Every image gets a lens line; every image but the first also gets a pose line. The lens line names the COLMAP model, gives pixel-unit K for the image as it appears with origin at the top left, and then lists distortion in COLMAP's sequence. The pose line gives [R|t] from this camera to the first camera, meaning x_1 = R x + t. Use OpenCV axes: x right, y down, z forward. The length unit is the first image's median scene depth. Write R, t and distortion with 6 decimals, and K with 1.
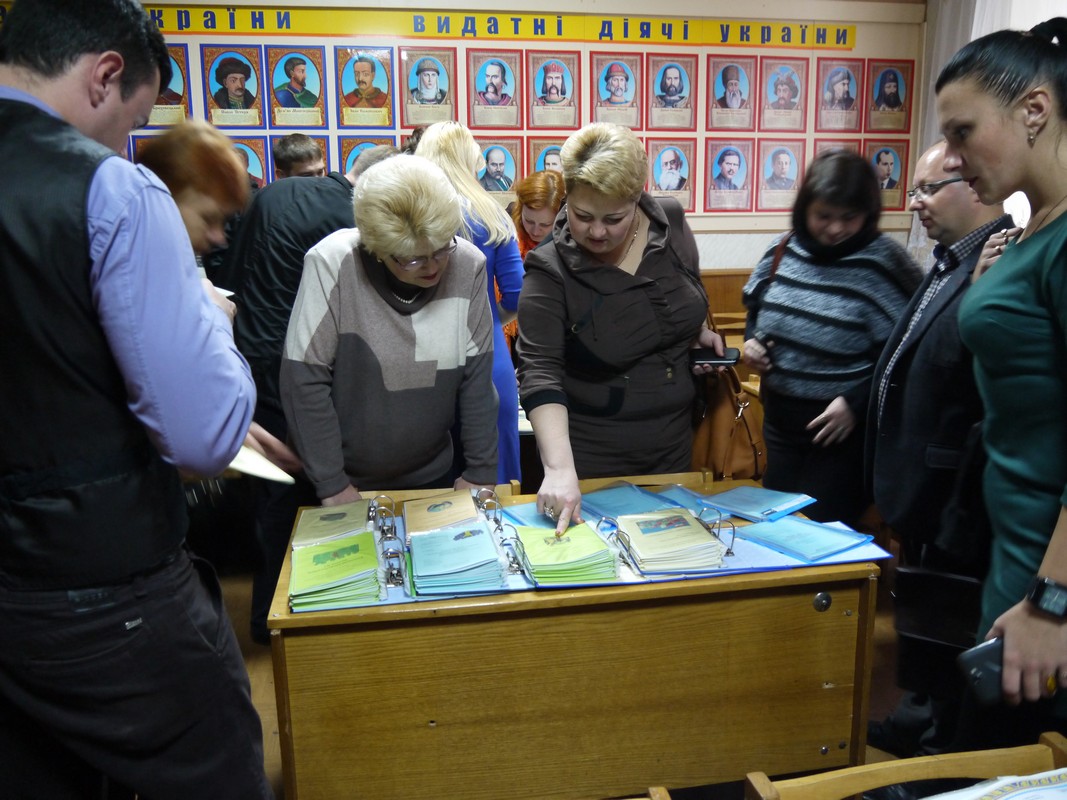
lens RADIAL K [[893.9, 0, 533.5], [0, 893.9, 400.0], [0, 0, 1]] dist [-0.057586, 0.036275]
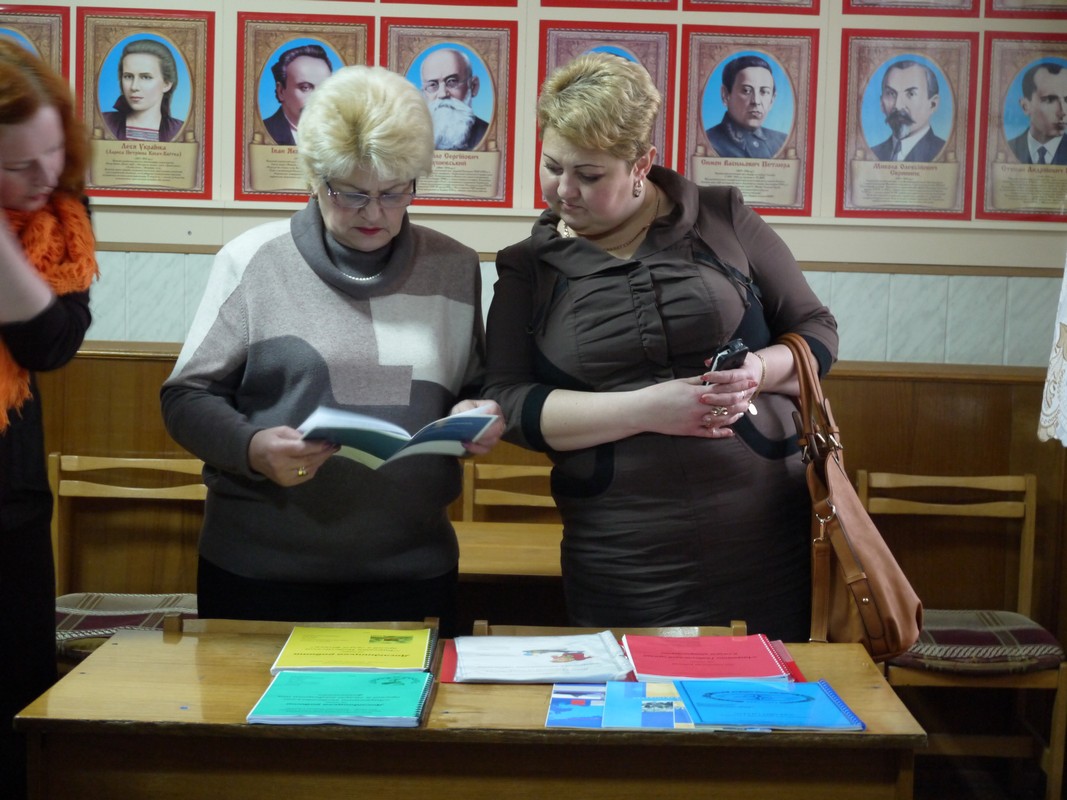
lens RADIAL K [[2169.9, 0, 533.5], [0, 2169.9, 400.0], [0, 0, 1]] dist [0.019564, 0.098802]
pose [[0.980392, 0.057004, -0.188634, 0.375232], [-0.078824, 0.990771, -0.110267, -0.020817], [0.180607, 0.122974, 0.975837, 0.073595]]
